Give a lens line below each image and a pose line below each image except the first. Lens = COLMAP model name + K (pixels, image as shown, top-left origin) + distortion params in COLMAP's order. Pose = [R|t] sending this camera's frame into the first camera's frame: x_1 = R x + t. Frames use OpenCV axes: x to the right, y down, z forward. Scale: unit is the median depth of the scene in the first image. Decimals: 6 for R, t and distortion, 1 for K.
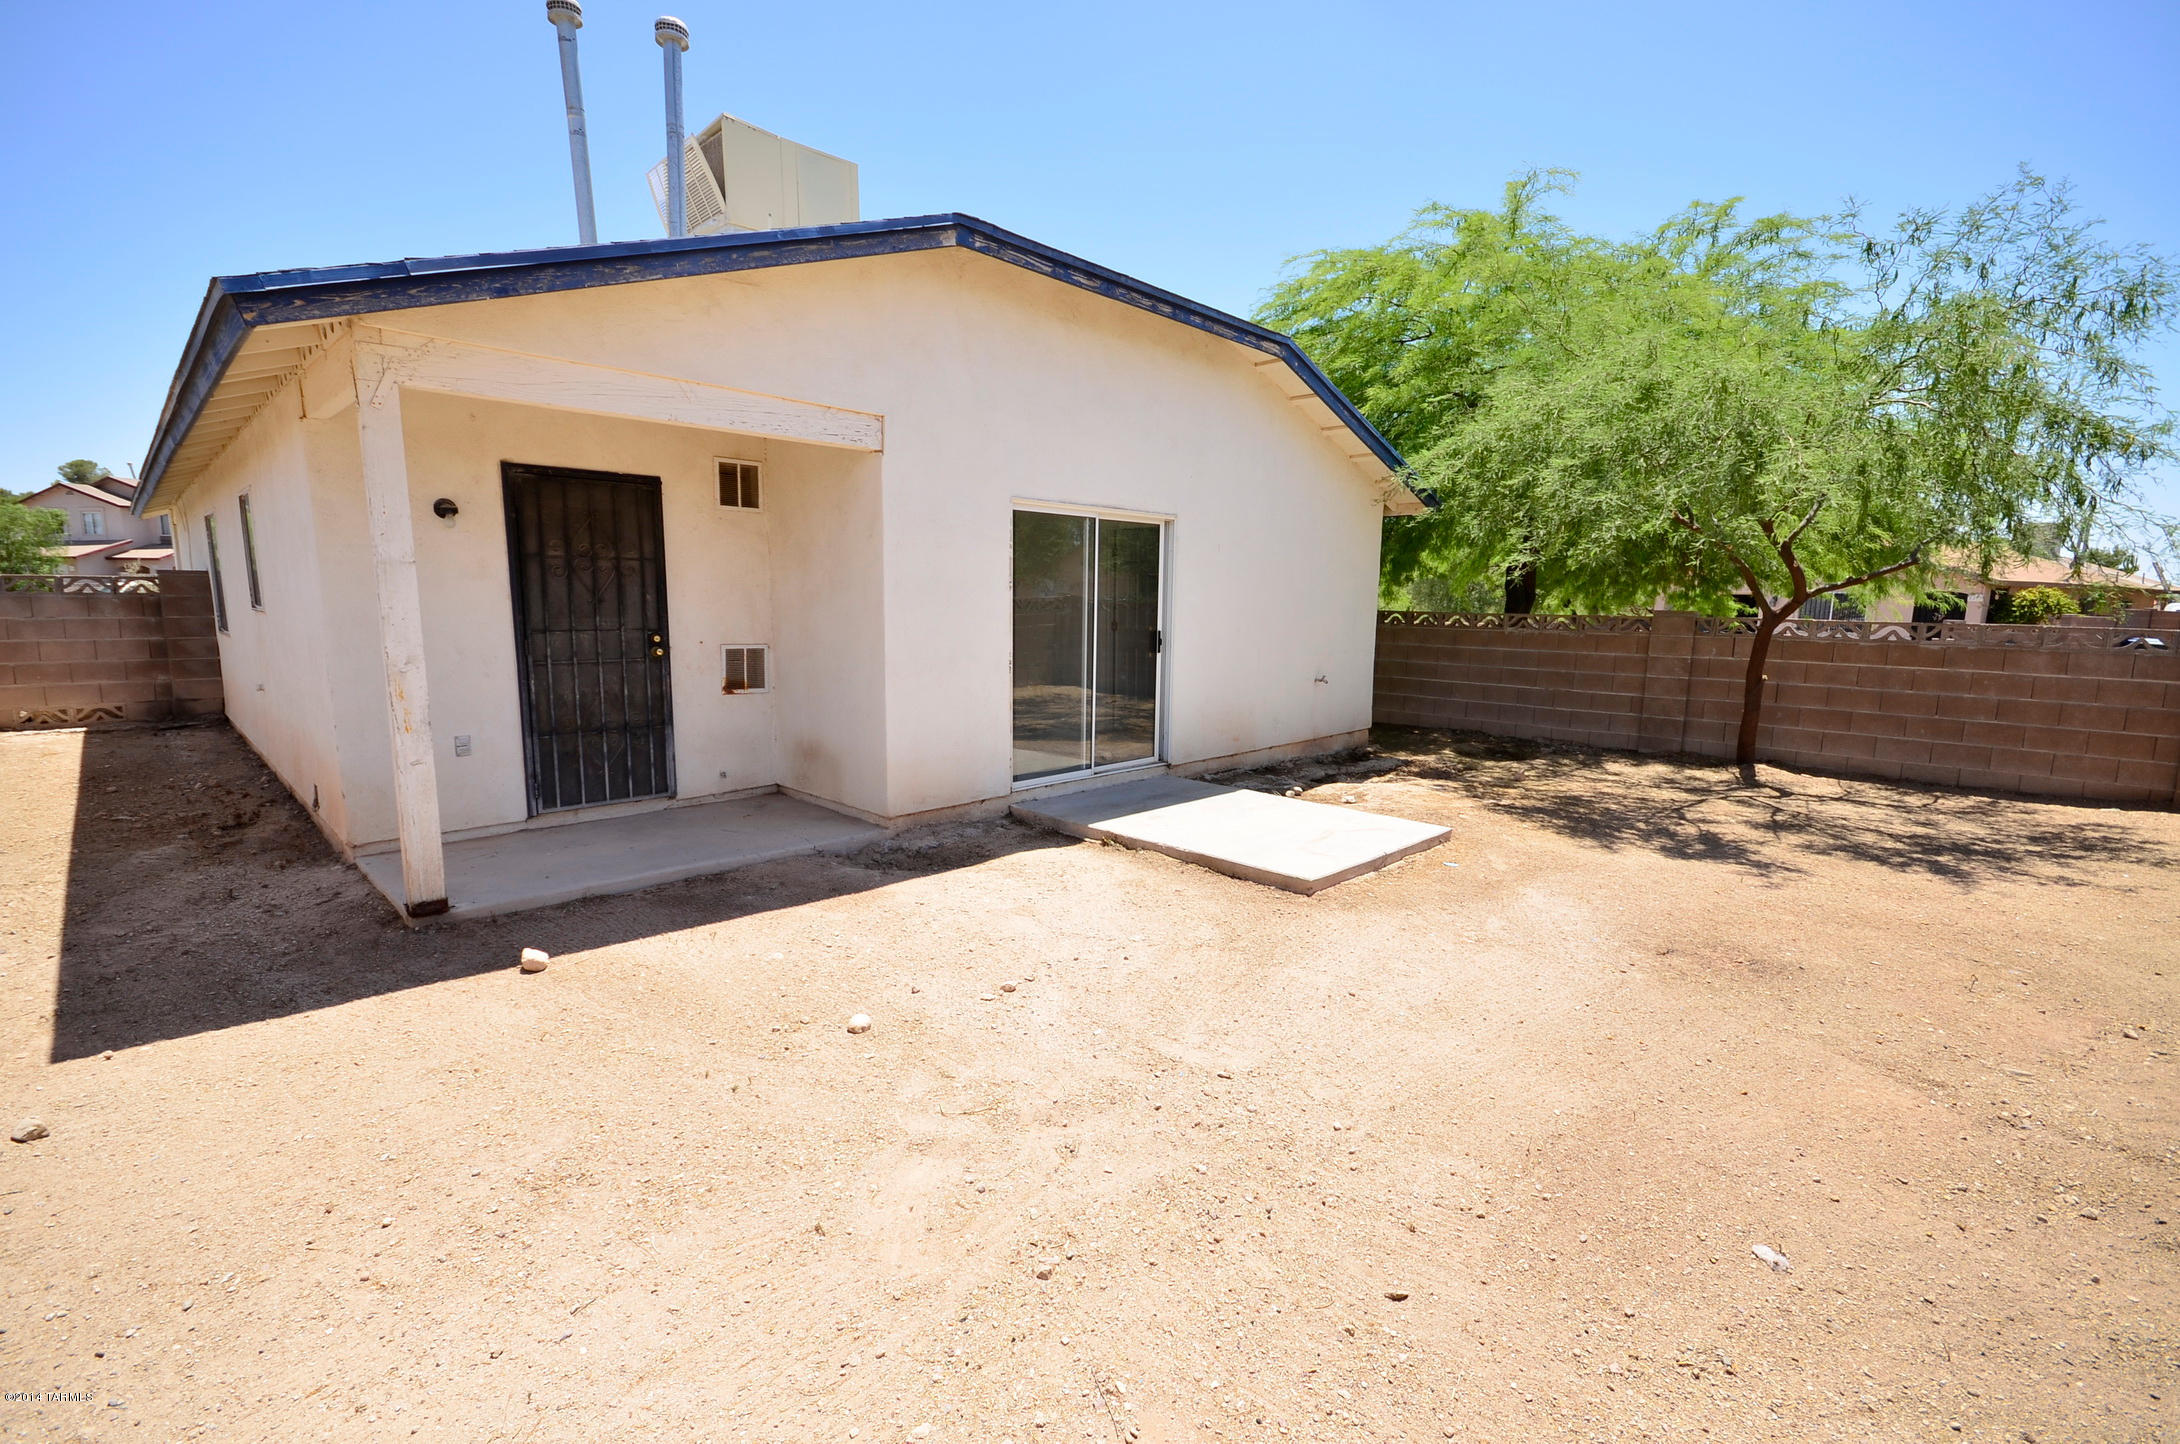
lens RADIAL K [[945.2, 0, 1090.0], [0, 945.2, 722.0], [0, 0, 1]] dist [0.004083, 0.000403]
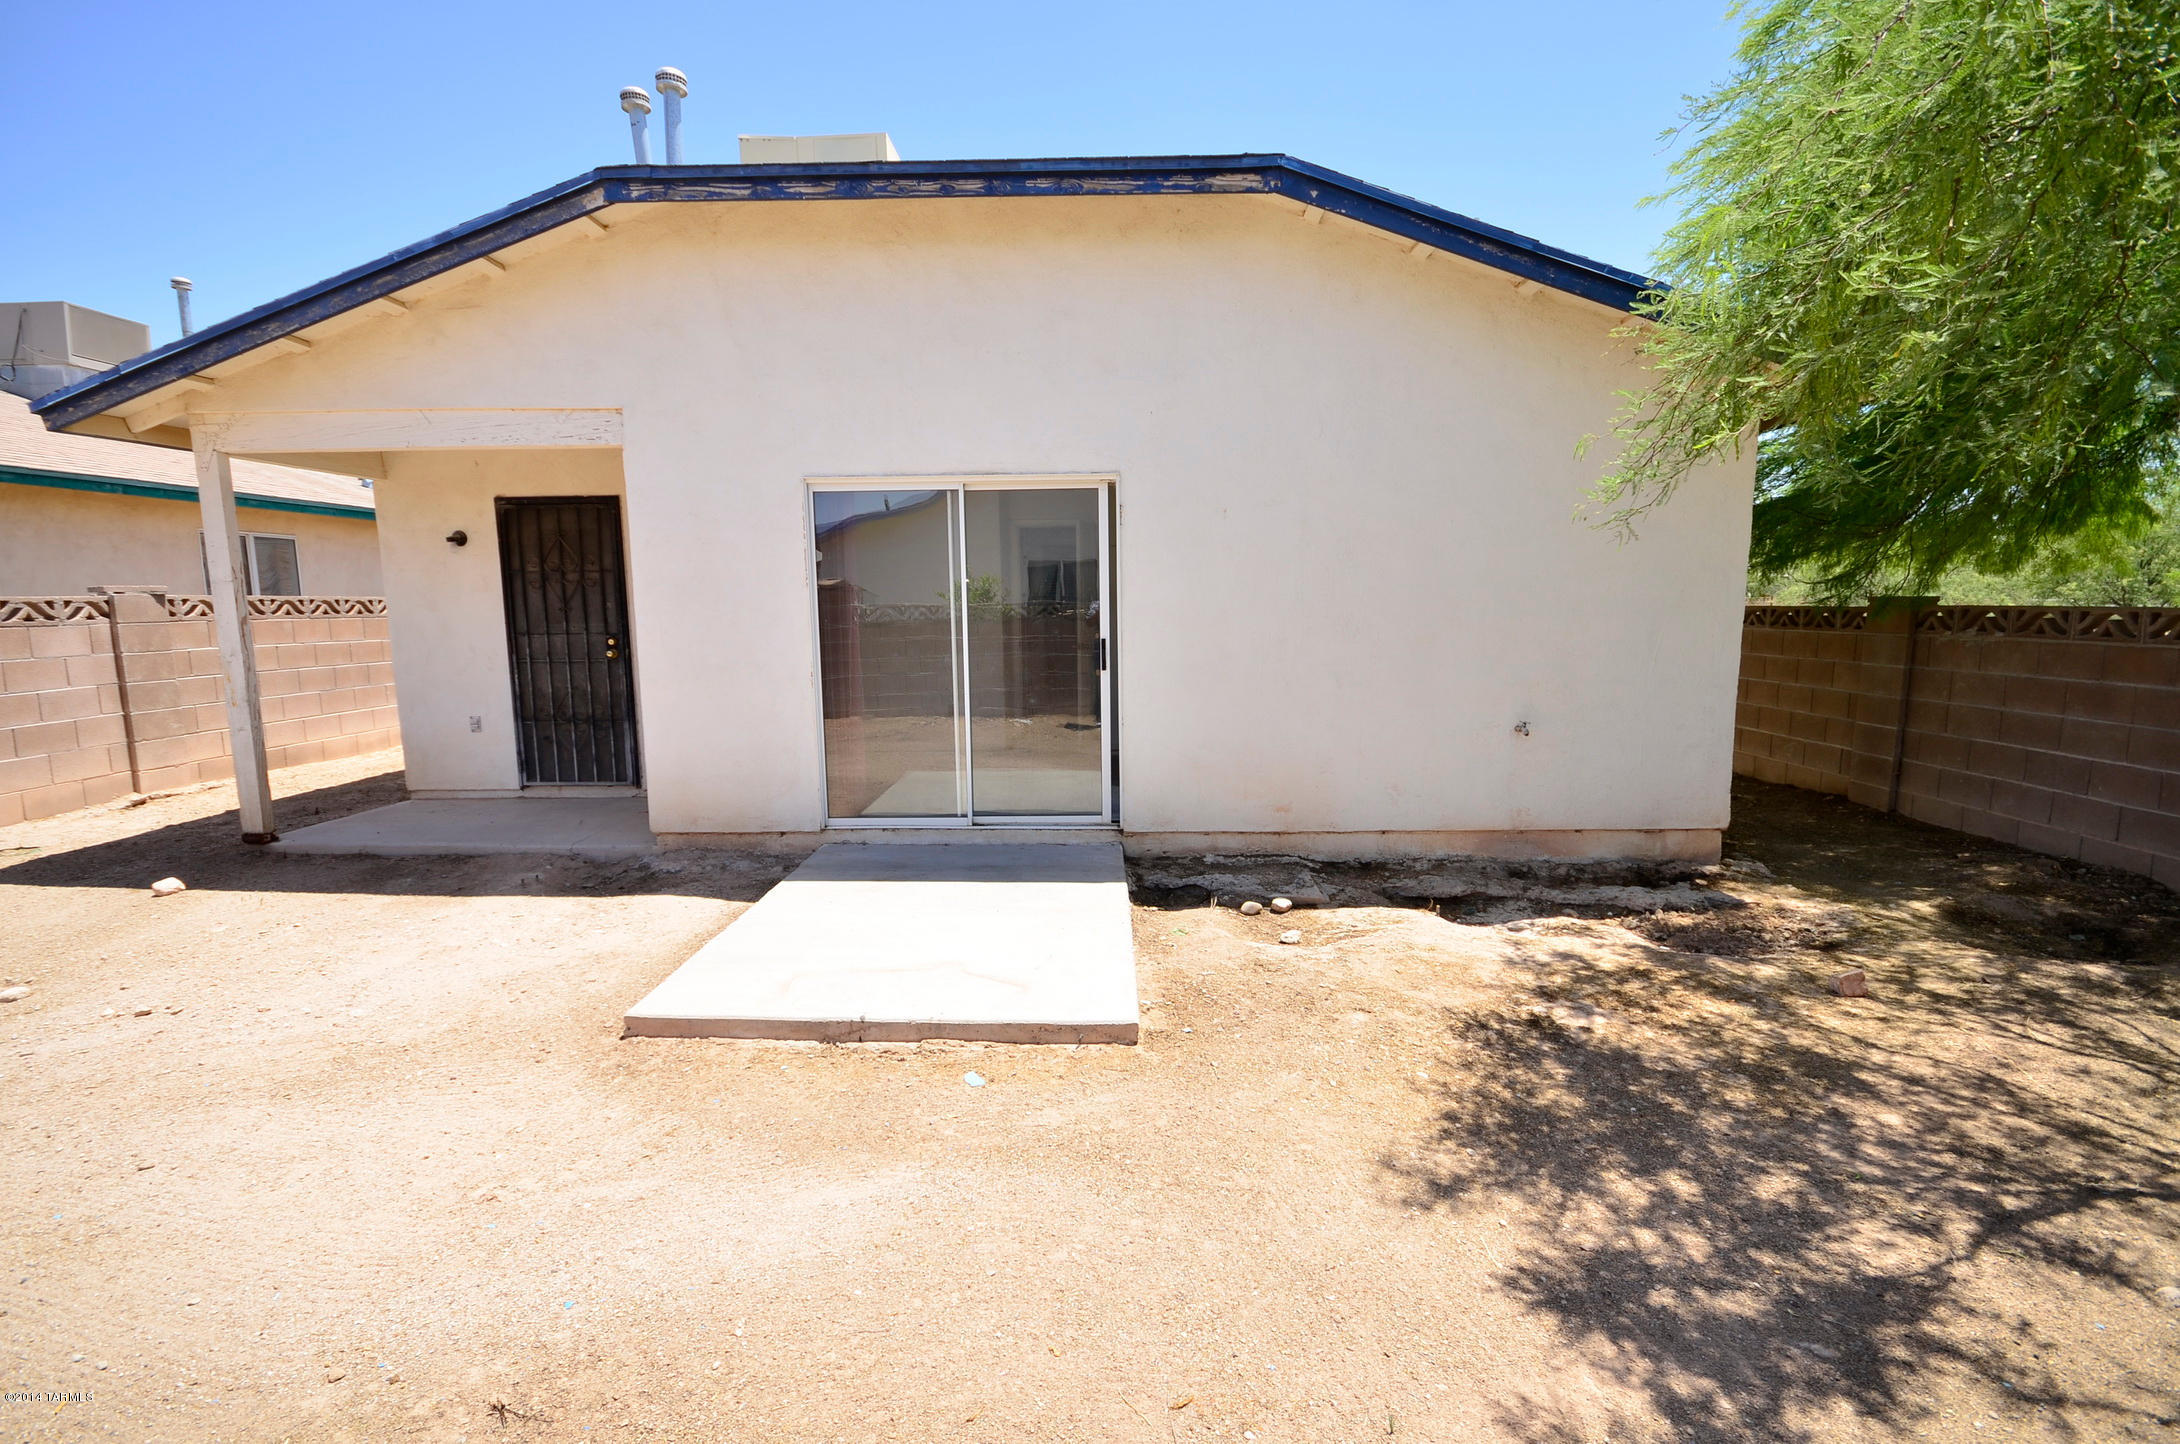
lens RADIAL K [[976.9, 0, 1088.9], [0, 976.9, 729.0], [0, 0, 1]] dist [-0.001849, -0.000360]
pose [[0.680154, 0.073183, -0.729407, 0.800914], [-0.078739, 0.996541, 0.026562, -0.063361], [0.728828, 0.039367, 0.683564, 0.657818]]
